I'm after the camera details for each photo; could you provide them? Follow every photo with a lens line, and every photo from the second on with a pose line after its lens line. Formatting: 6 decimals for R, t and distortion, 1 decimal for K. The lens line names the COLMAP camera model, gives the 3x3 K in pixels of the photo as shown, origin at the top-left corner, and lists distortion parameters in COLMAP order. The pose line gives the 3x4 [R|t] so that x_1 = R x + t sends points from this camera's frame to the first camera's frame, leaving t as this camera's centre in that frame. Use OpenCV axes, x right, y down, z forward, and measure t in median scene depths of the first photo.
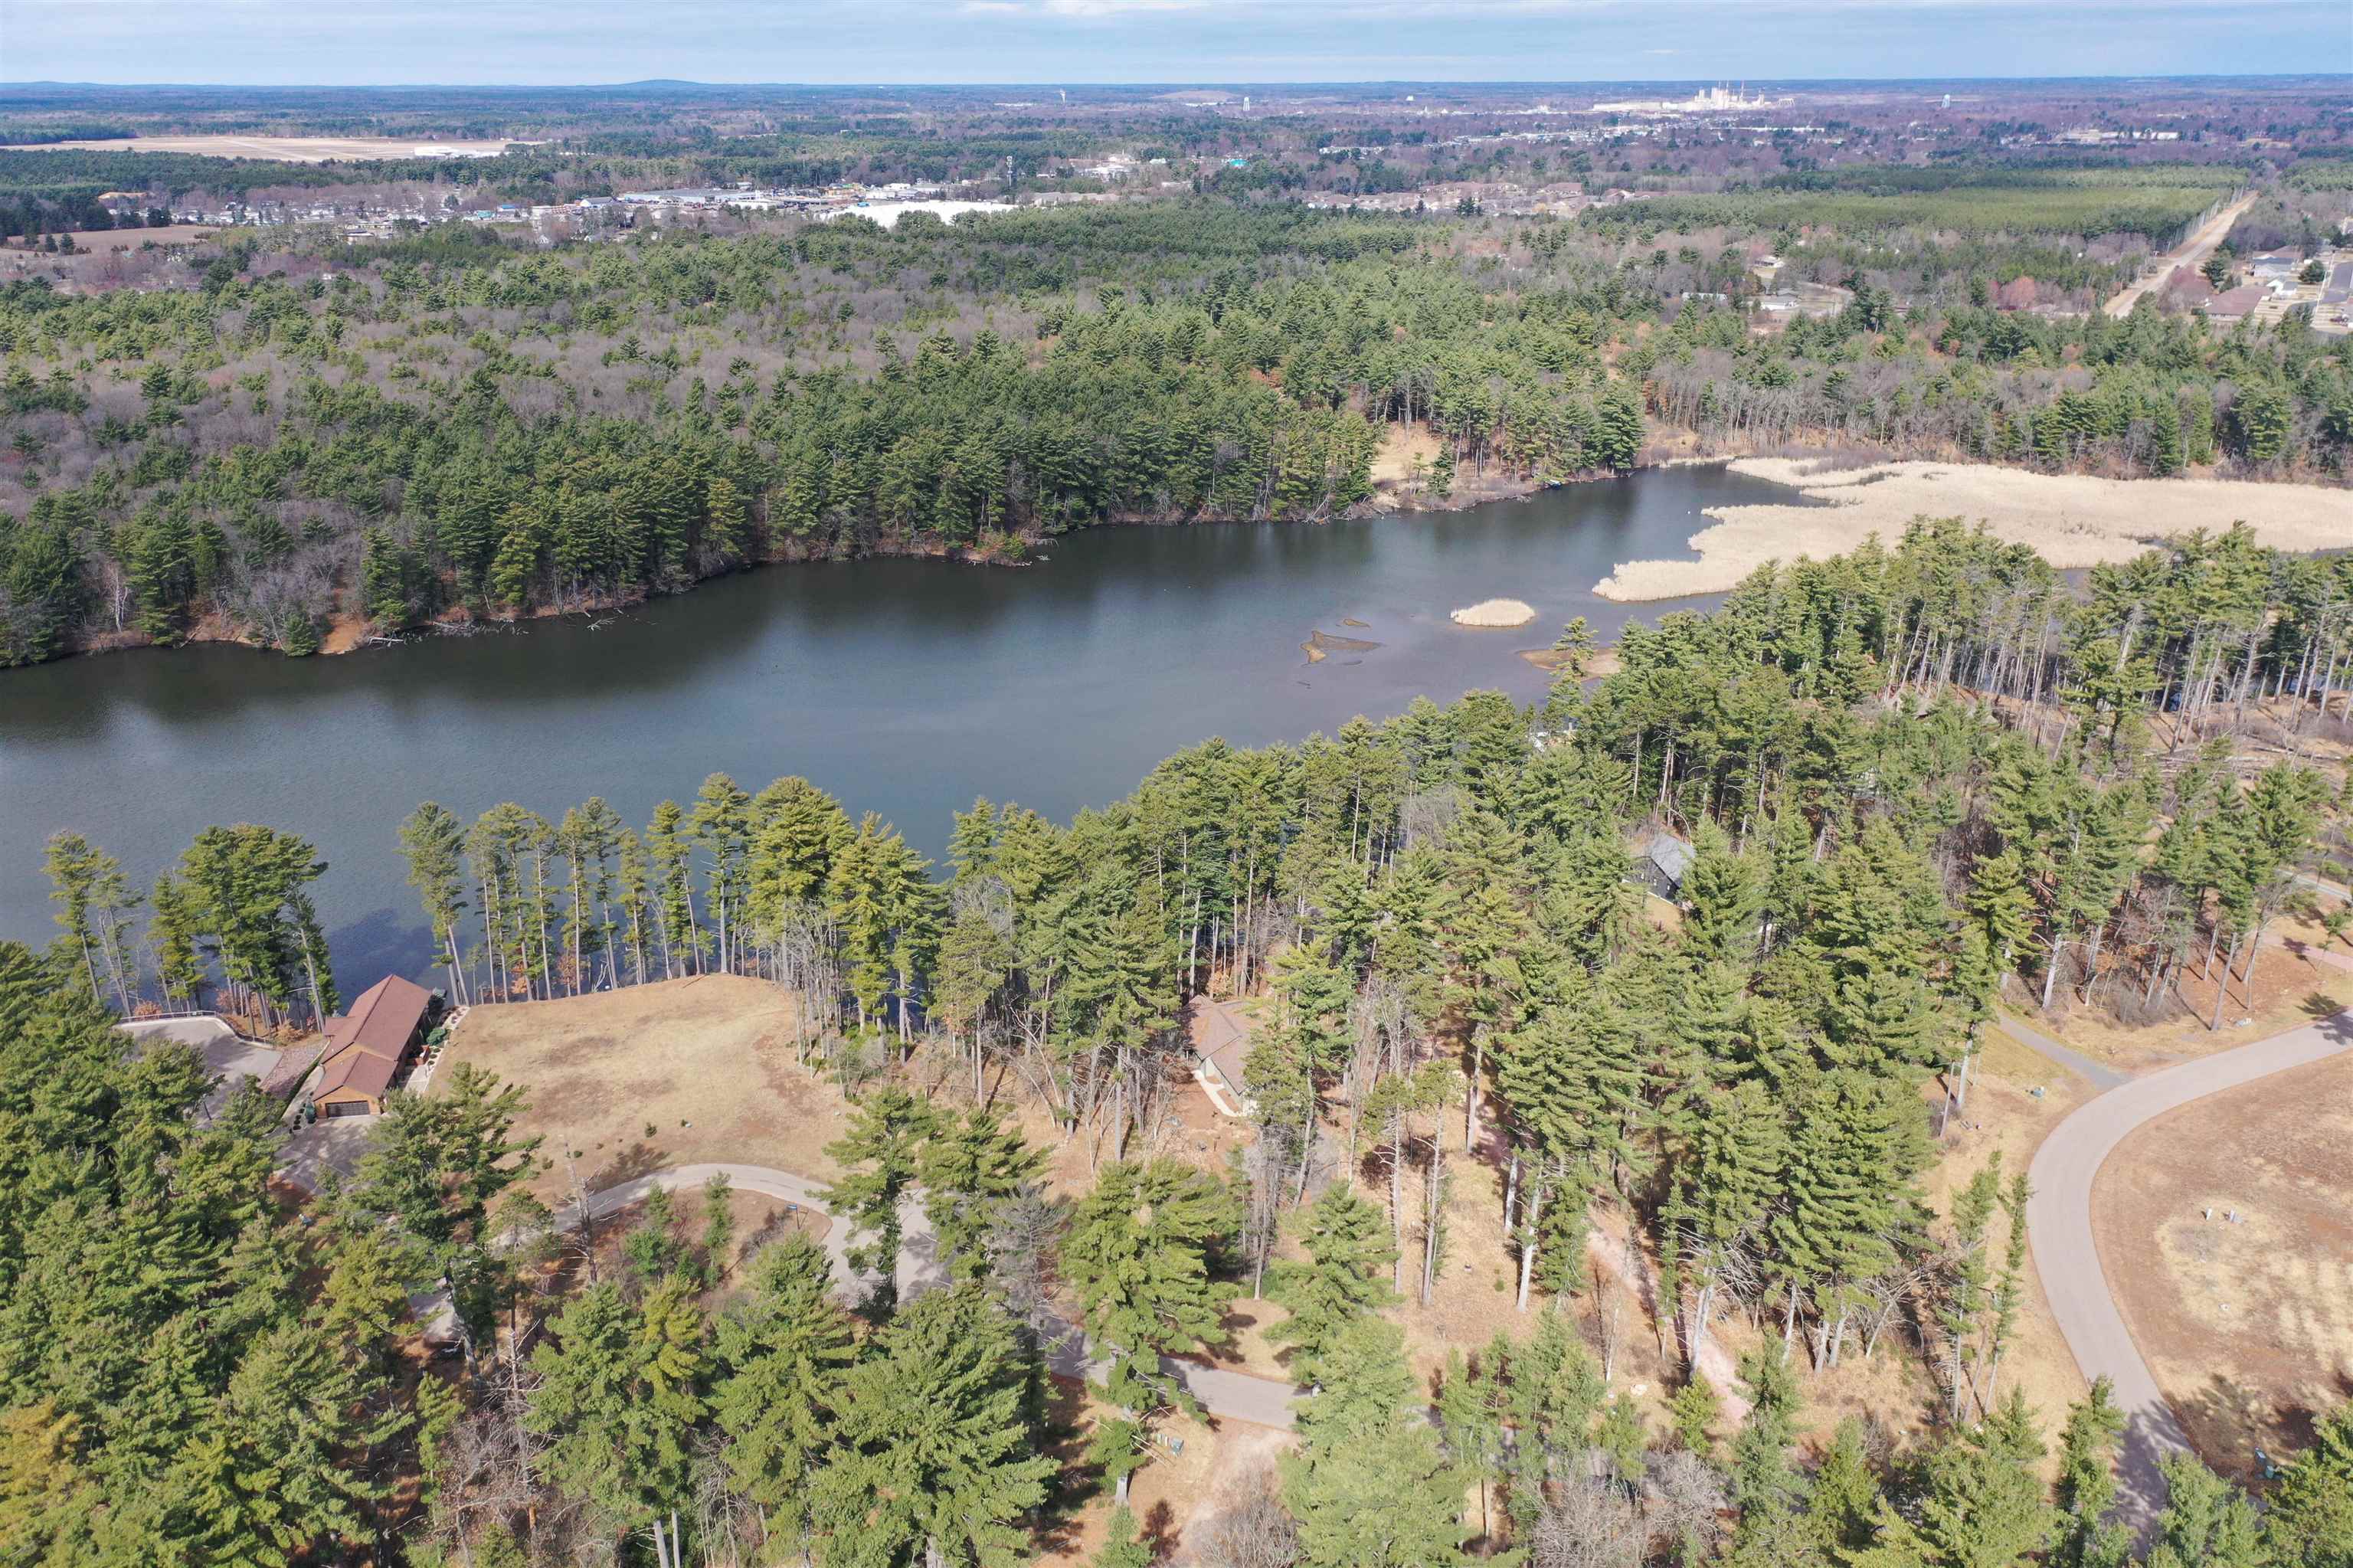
lens RADIAL K [[1859.7, 0, 1171.7], [0, 1859.7, 786.6], [0, 0, 1]] dist [0.018934, -0.002009]
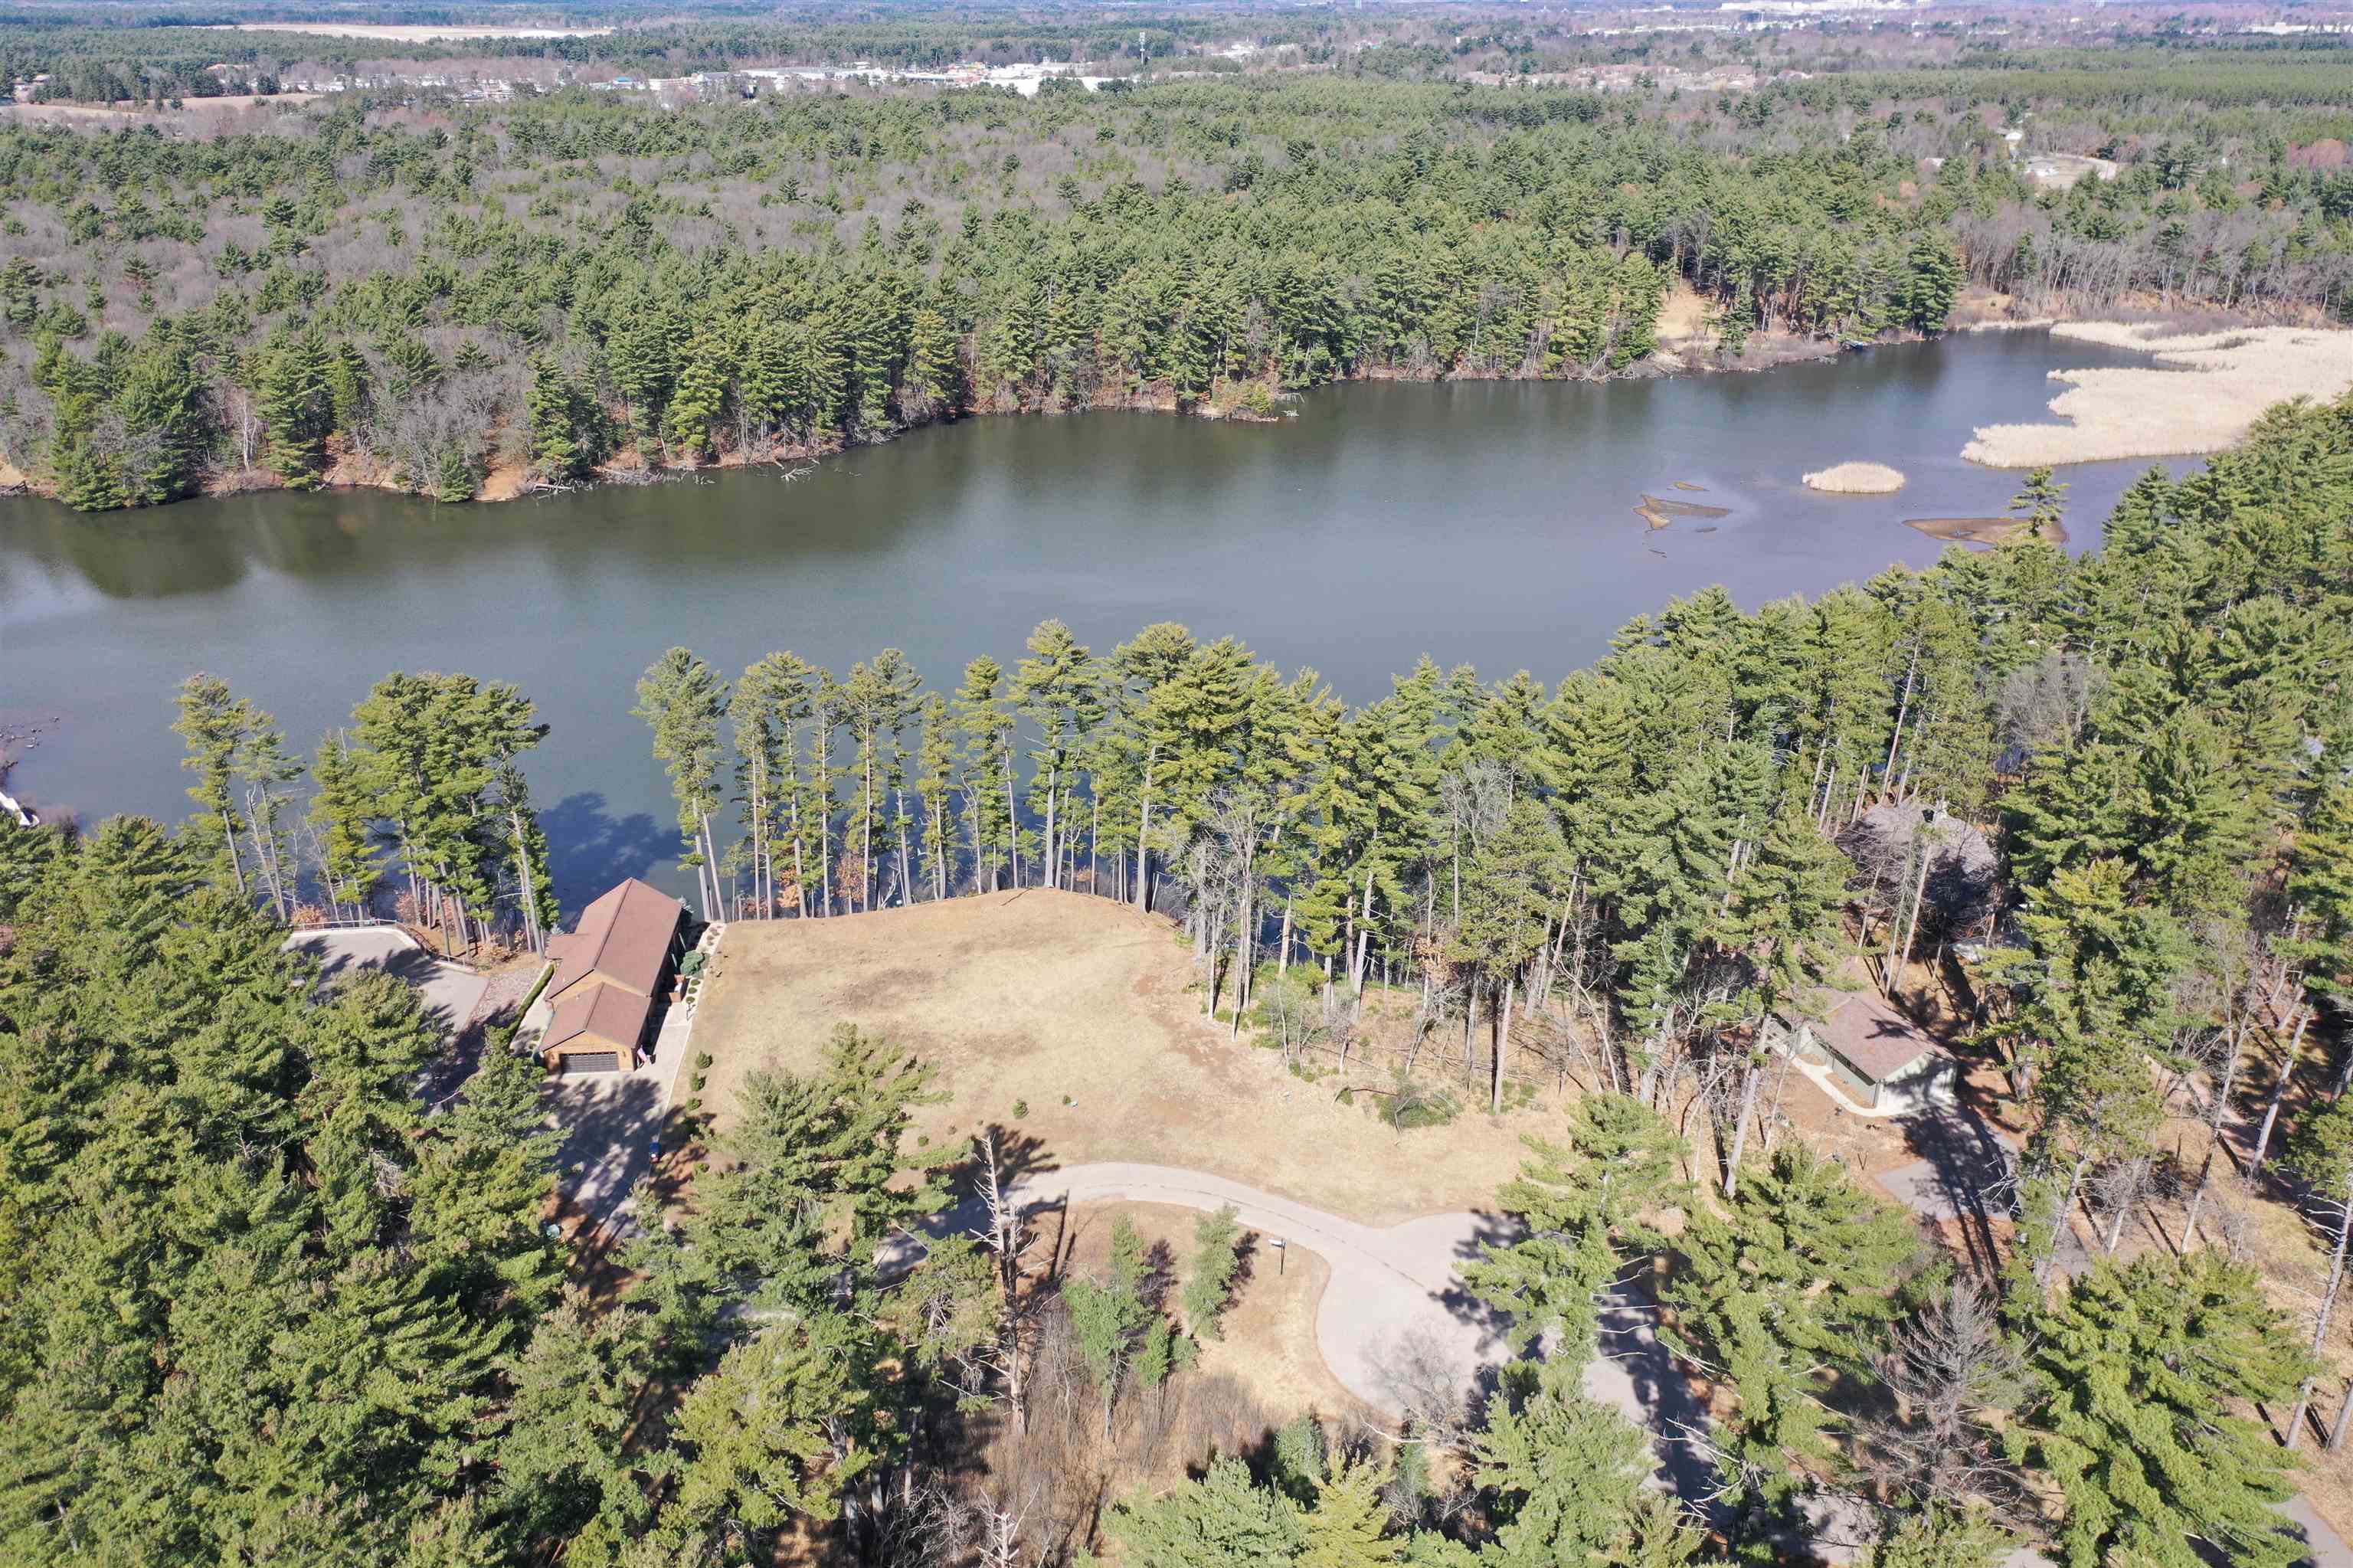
lens RADIAL K [[1859.7, 0, 1171.7], [0, 1859.7, 786.6], [0, 0, 1]] dist [0.018934, -0.002009]
pose [[0.998845, 0.023104, -0.042133, -0.098861], [-0.021260, 0.998818, 0.043707, 0.015637], [0.043093, -0.042760, 0.998156, 0.154739]]
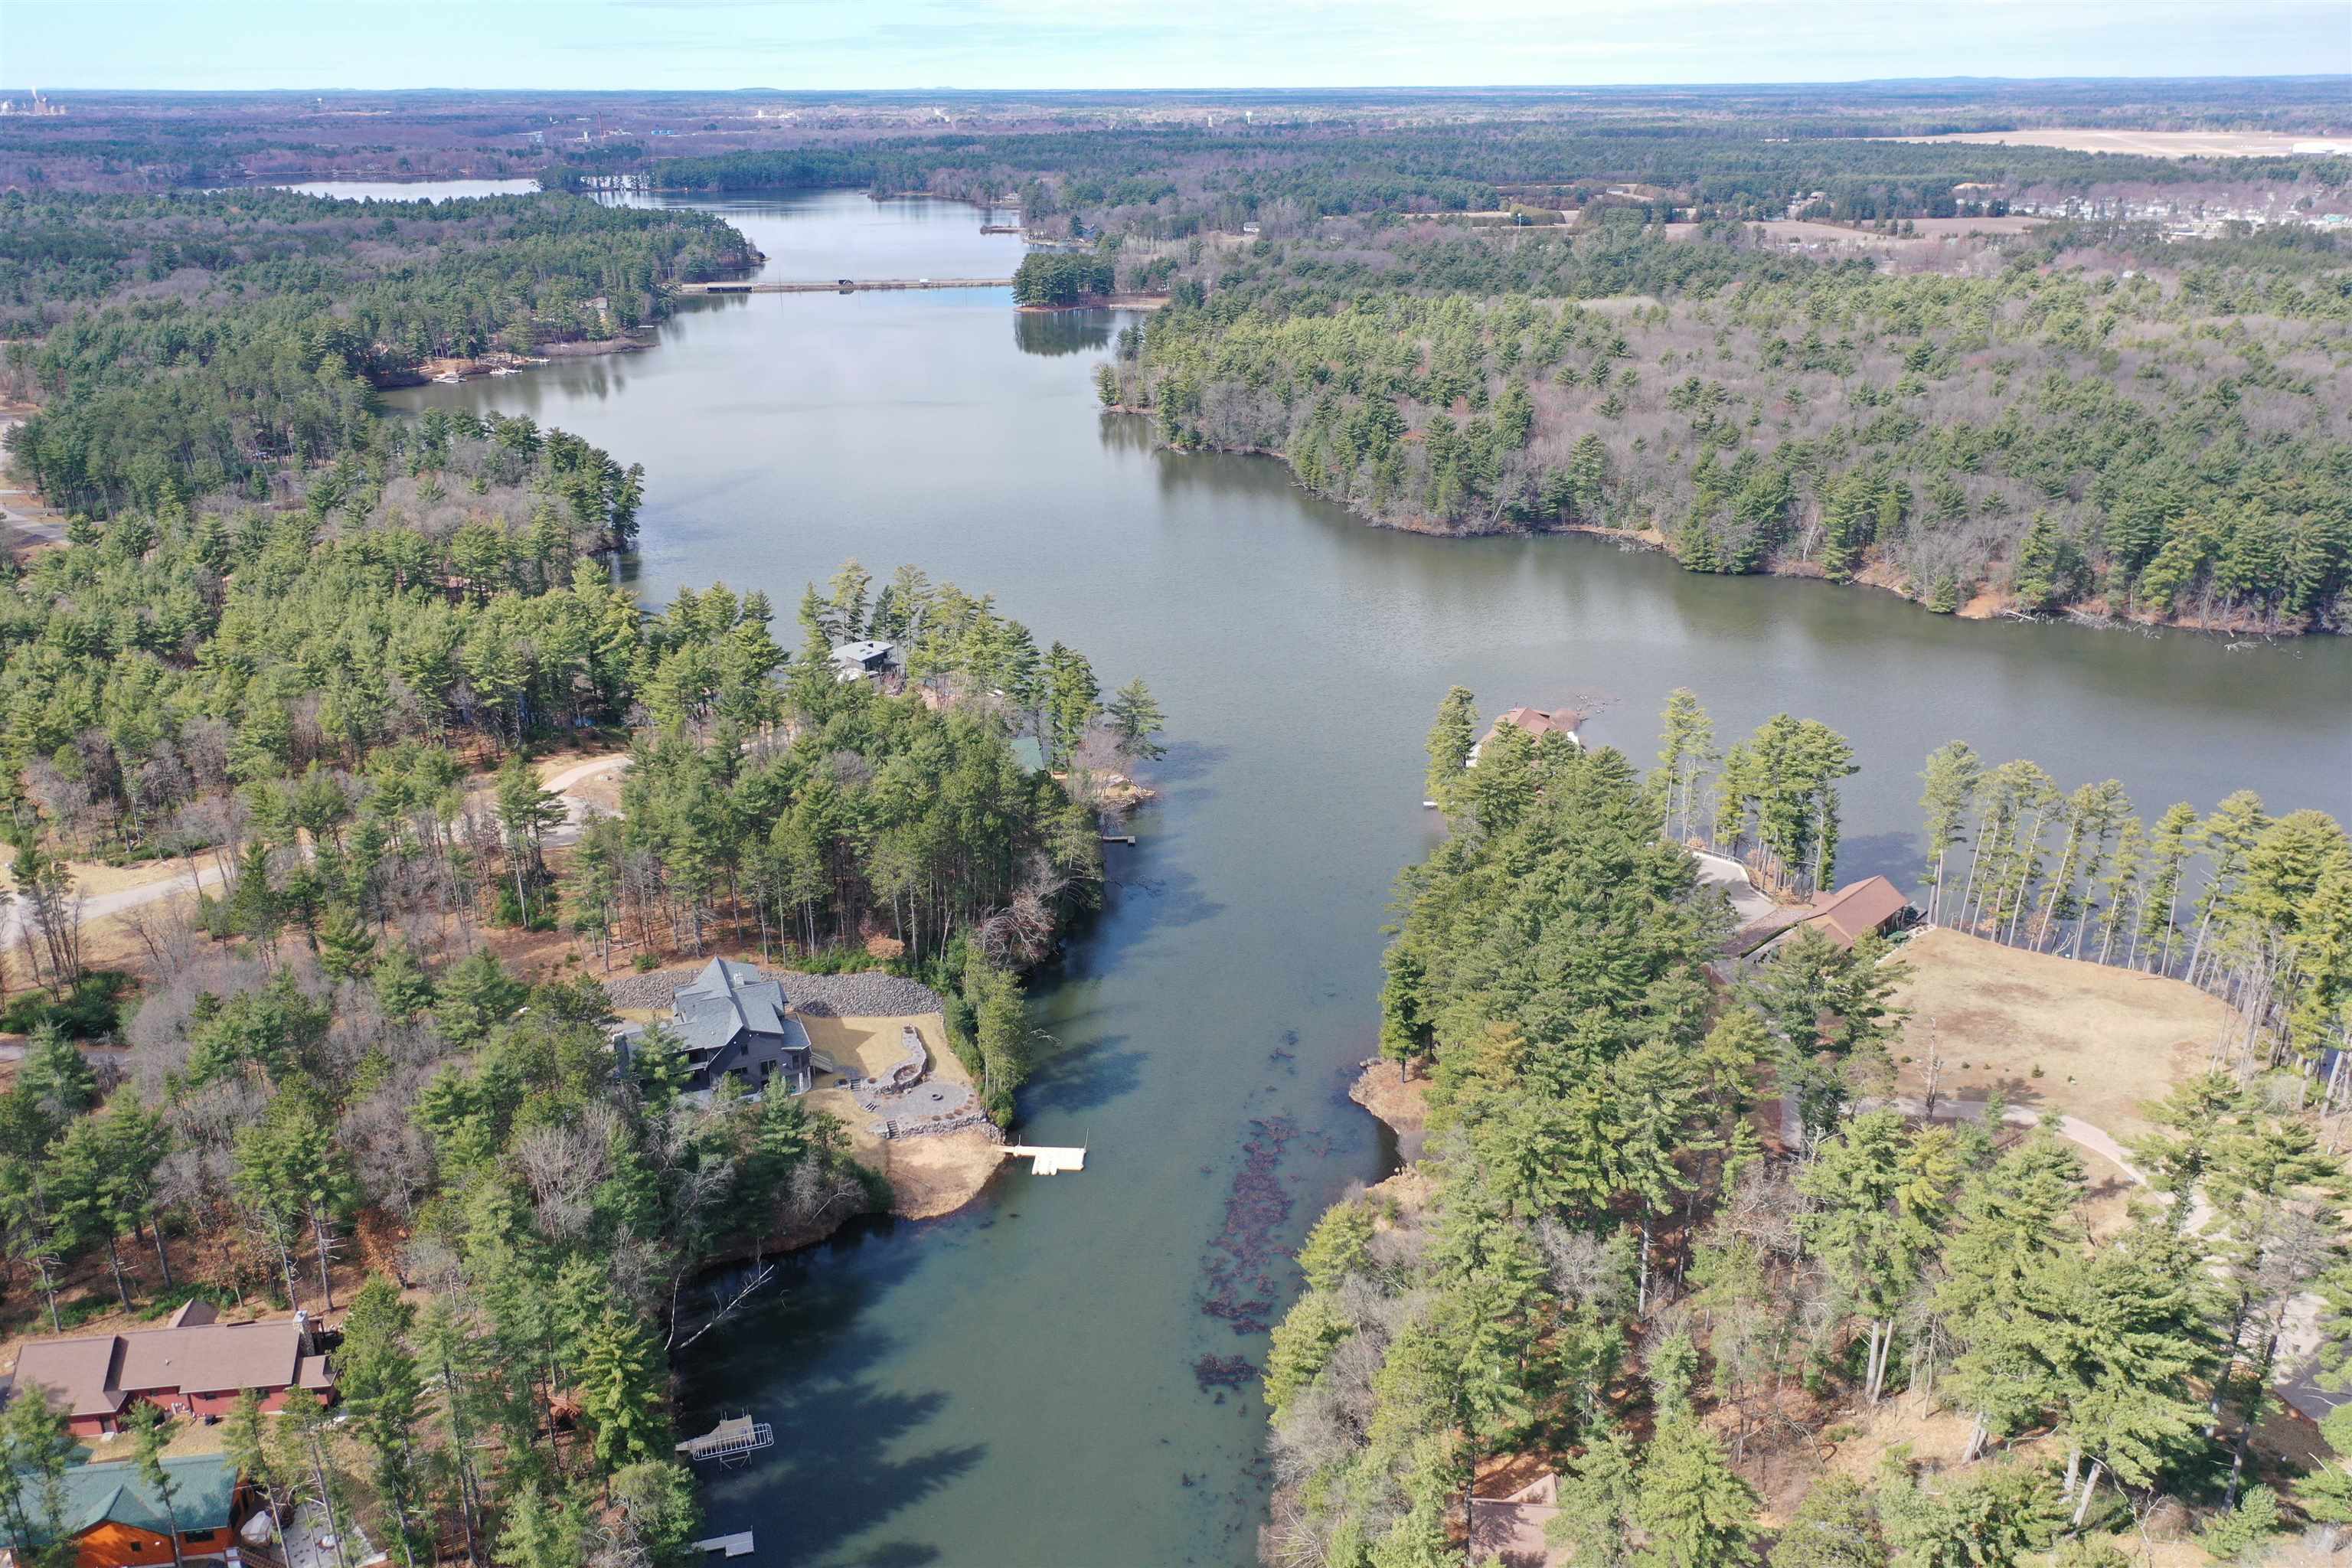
lens RADIAL K [[1858.8, 0, 1171.2], [0, 1858.8, 786.6], [0, 0, 1]] dist [0.018934, -0.002009]
pose [[0.631246, 0.275278, -0.725086, 0.072587], [-0.272604, 0.953991, 0.124857, 0.013813], [0.726096, 0.118846, 0.677245, -0.061201]]
